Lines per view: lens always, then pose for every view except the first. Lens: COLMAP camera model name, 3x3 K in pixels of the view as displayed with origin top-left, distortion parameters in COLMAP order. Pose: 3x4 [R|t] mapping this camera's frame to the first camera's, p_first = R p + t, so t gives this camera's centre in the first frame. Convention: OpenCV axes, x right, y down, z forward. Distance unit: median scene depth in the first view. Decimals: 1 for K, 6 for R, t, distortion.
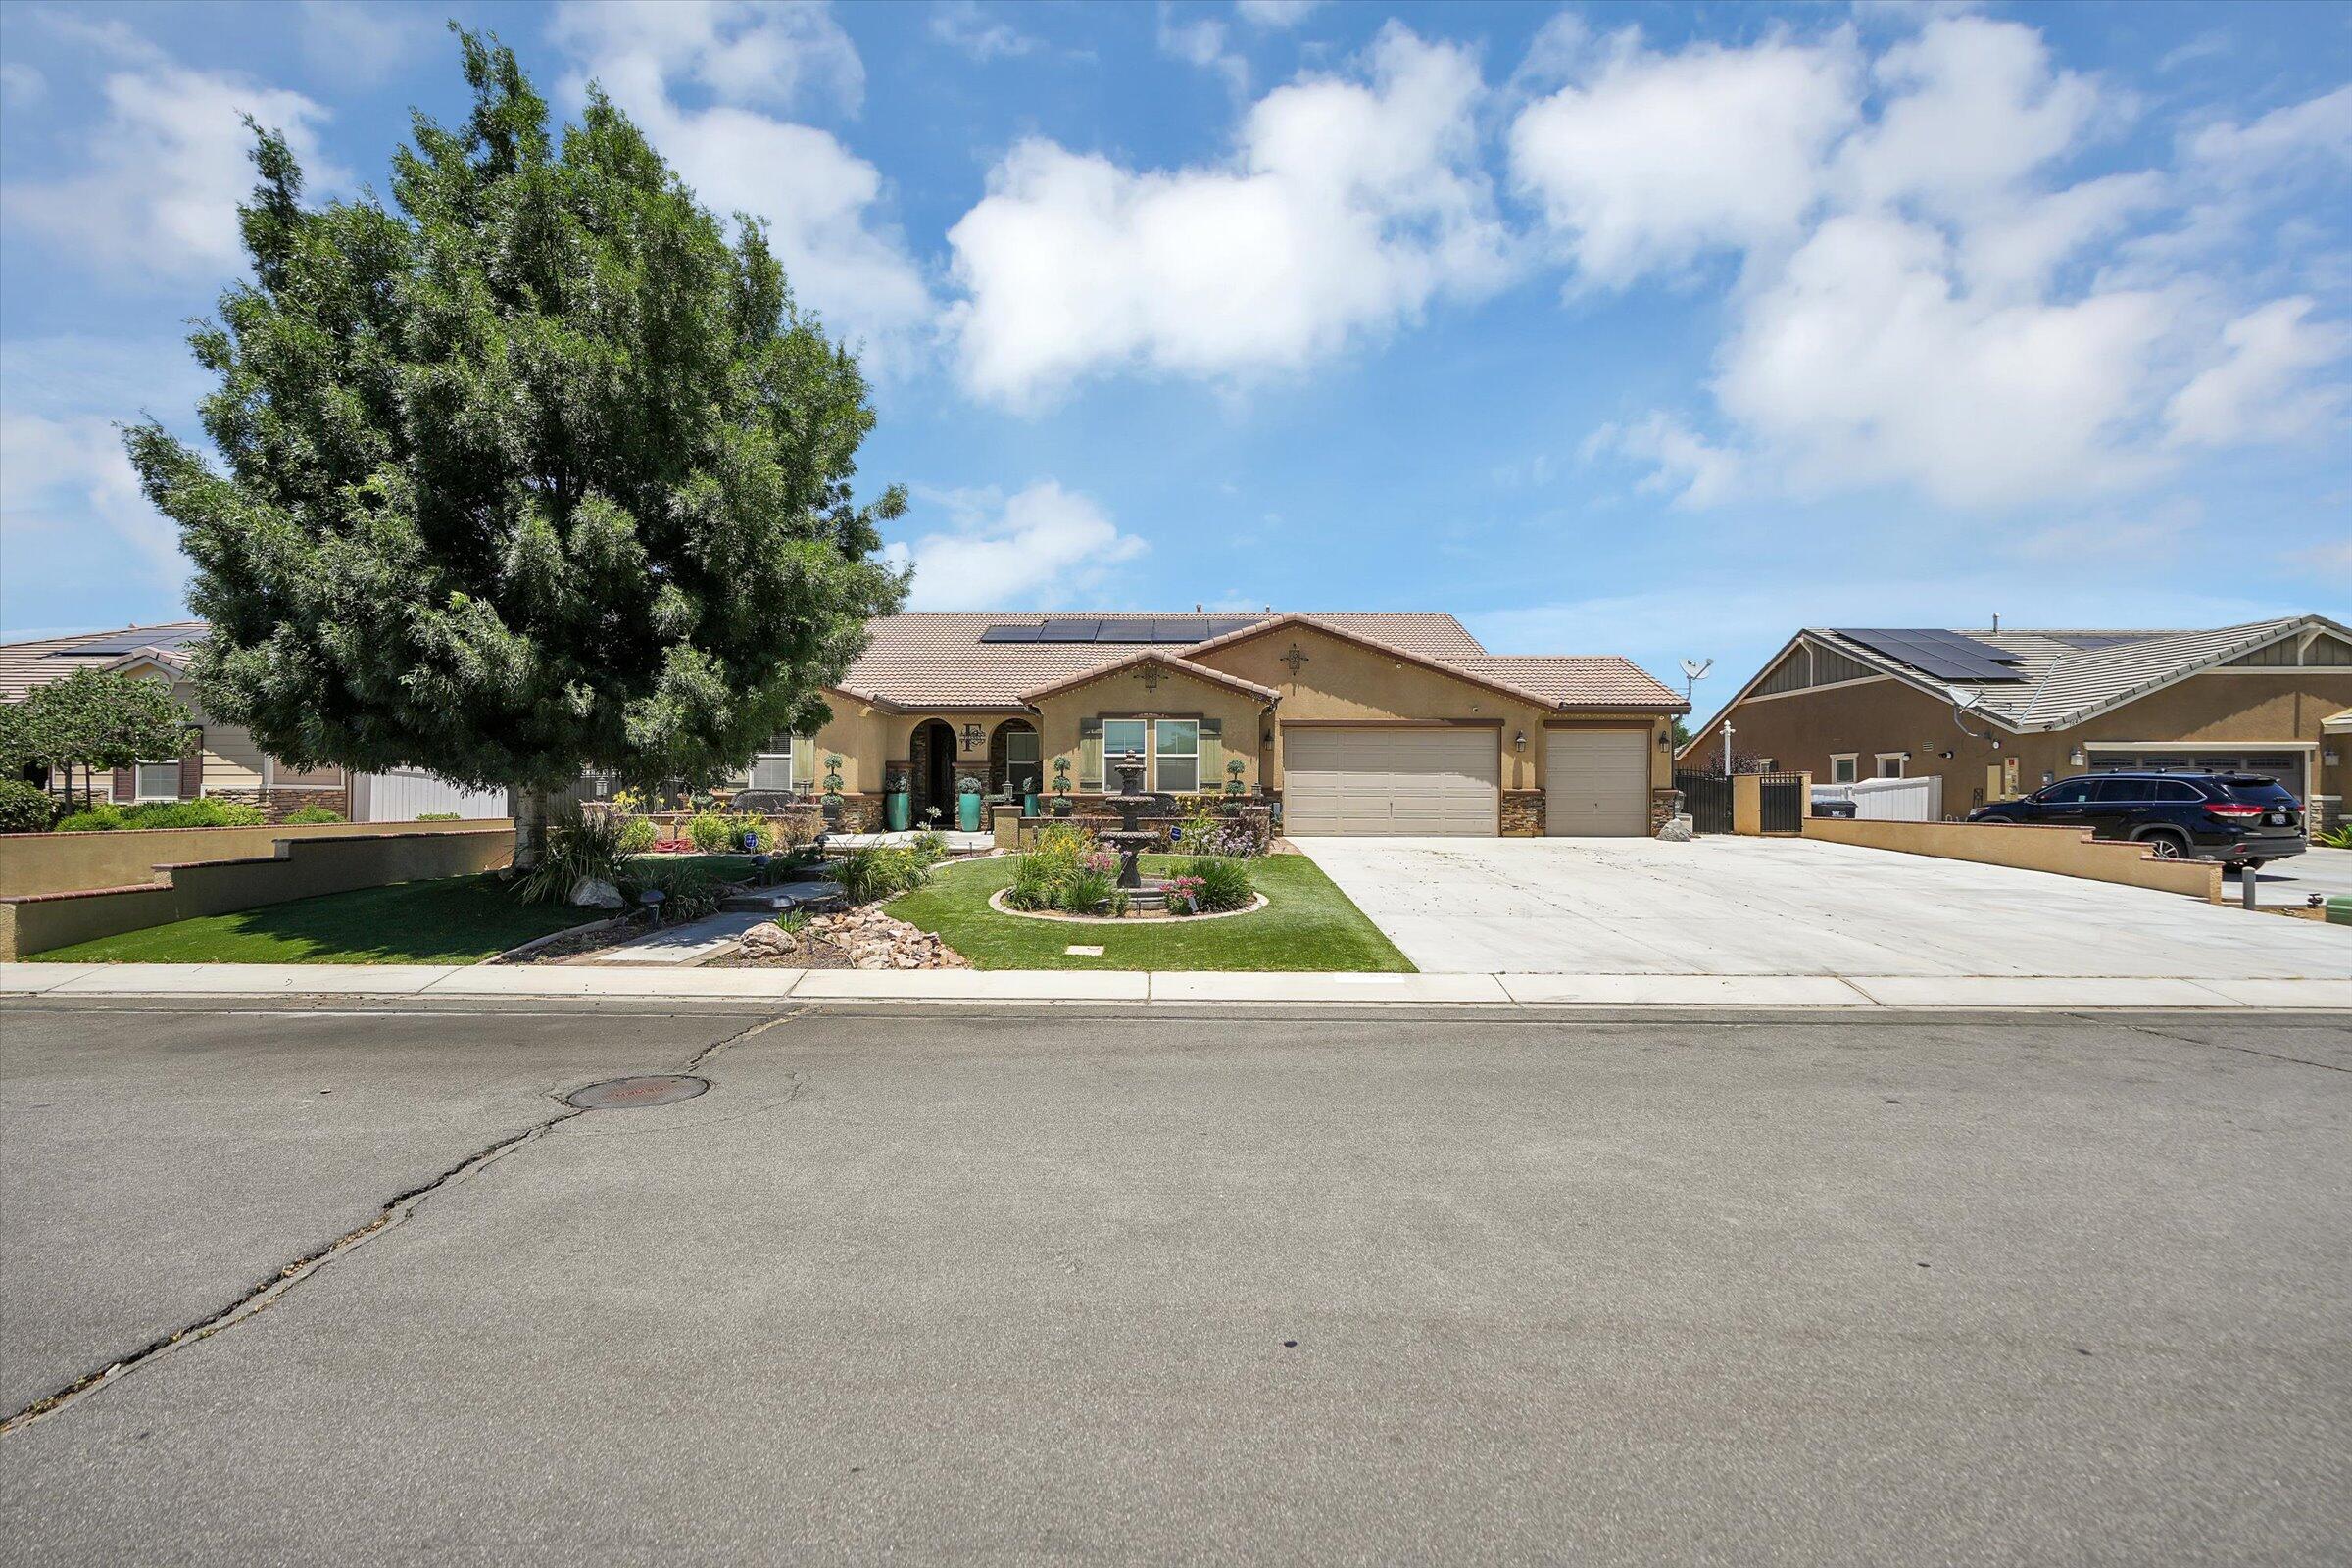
lens RADIAL K [[1051.8, 0, 1185.5], [0, 1051.8, 793.0], [0, 0, 1]] dist [-0.013853, 0.007023]
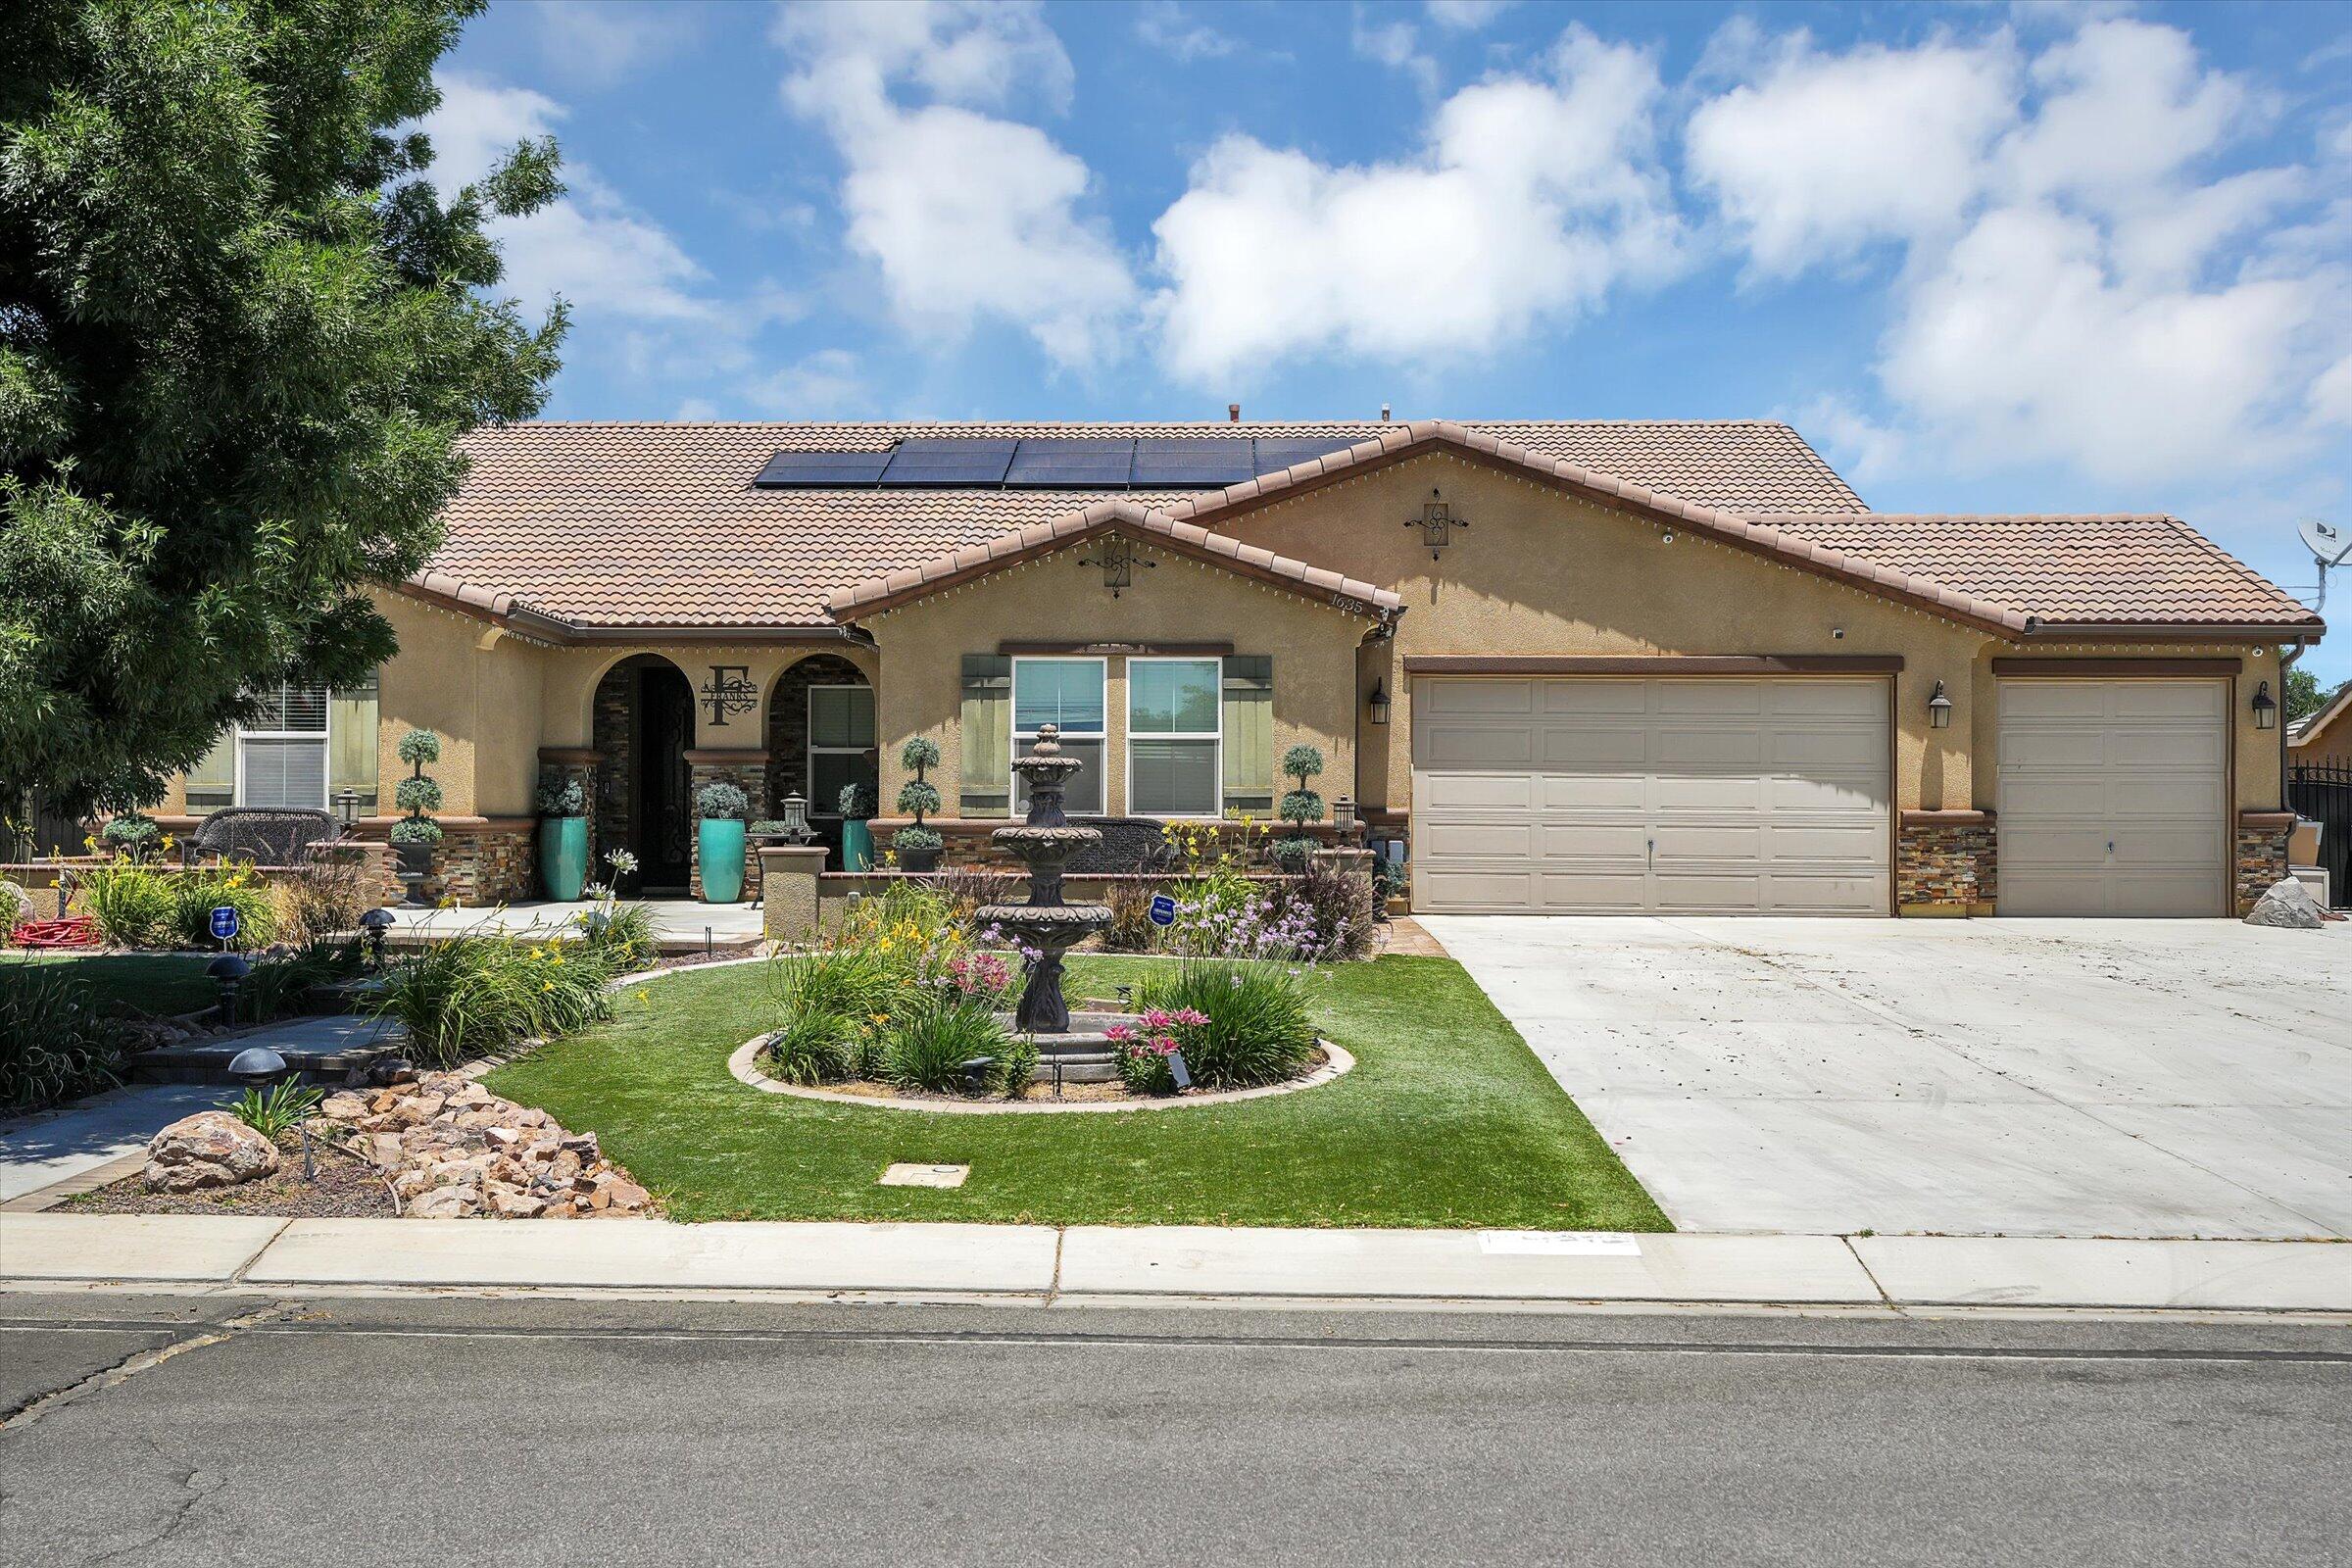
lens RADIAL K [[2284.4, 0, 1185.7], [0, 2284.4, 781.5], [0, 0, 1]] dist [0.005293, -0.001931]
pose [[0.999827, 0.001364, -0.018573, 0.015183], [-0.001646, 0.999883, -0.015176, -0.001037], [0.018550, 0.015204, 0.999712, 0.016248]]
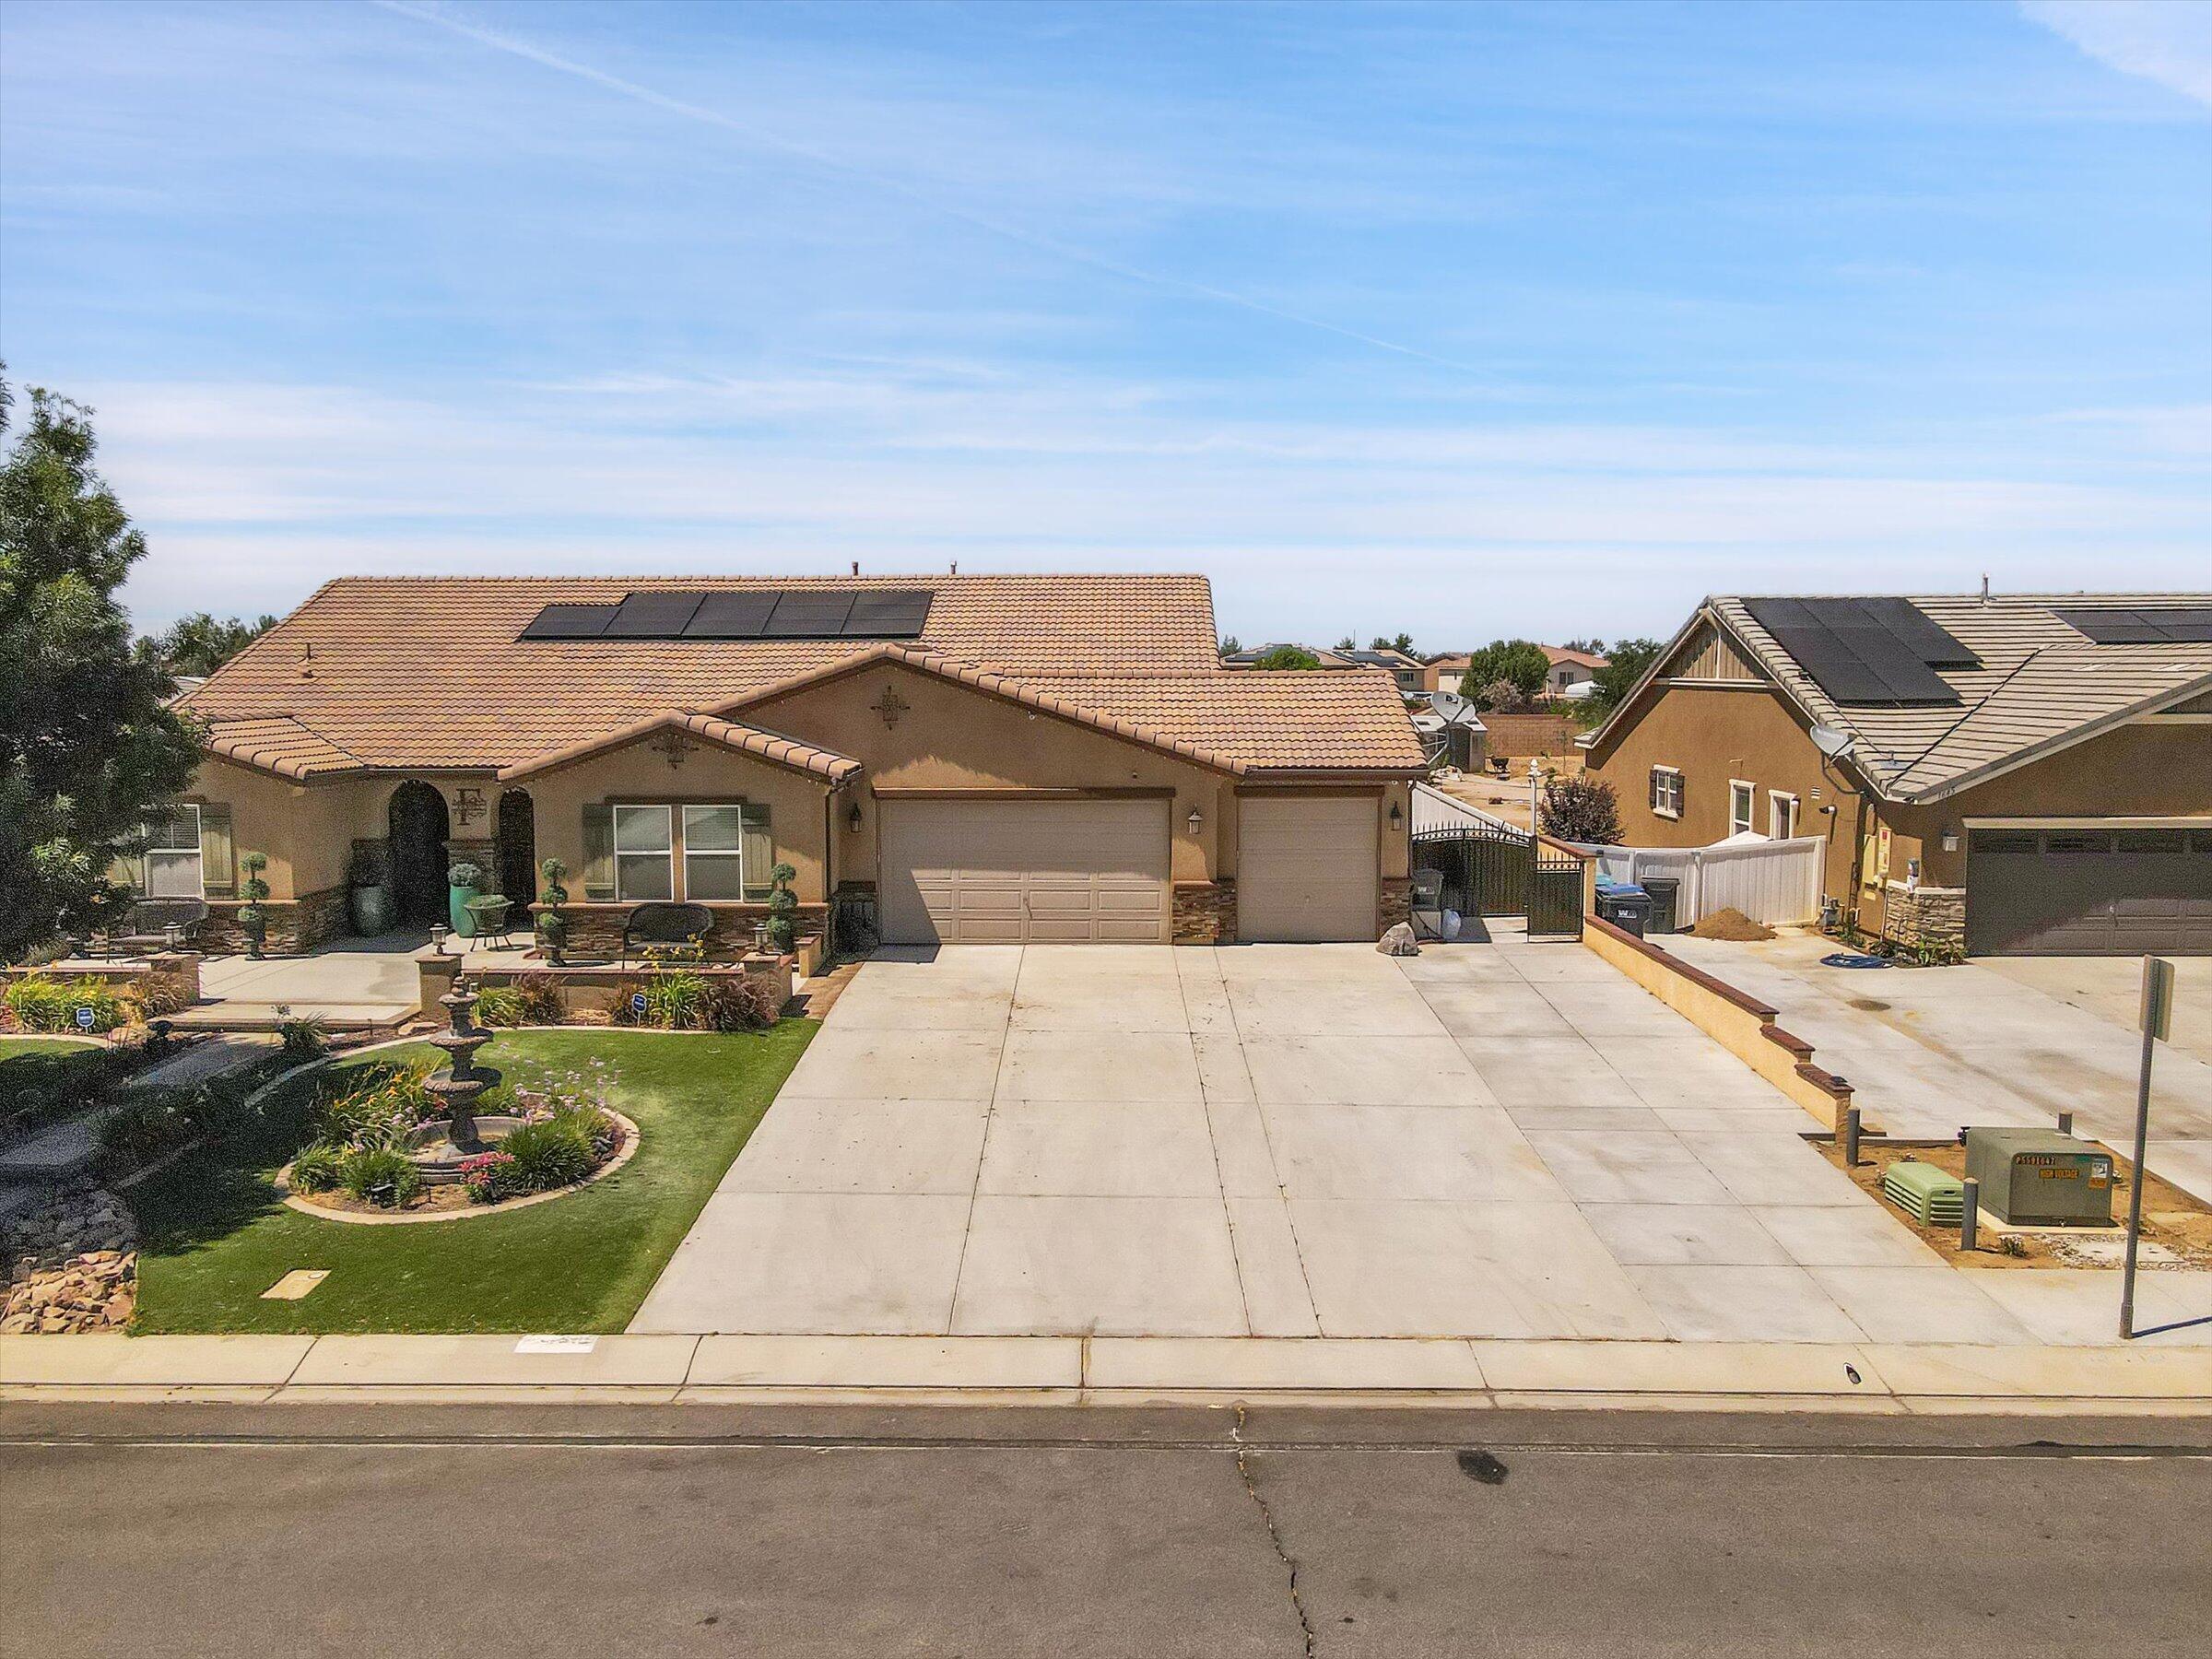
lens RADIAL K [[1612.3, 0, 1106.0], [0, 1612.3, 829.5], [0, 0, 1]] dist [0.000547, 0.000394]
pose [[0.999964, -0.003820, -0.007627, 0.281659], [0.004625, 0.994082, 0.108534, -0.176160], [0.007167, -0.108565, 0.994063, -0.138476]]
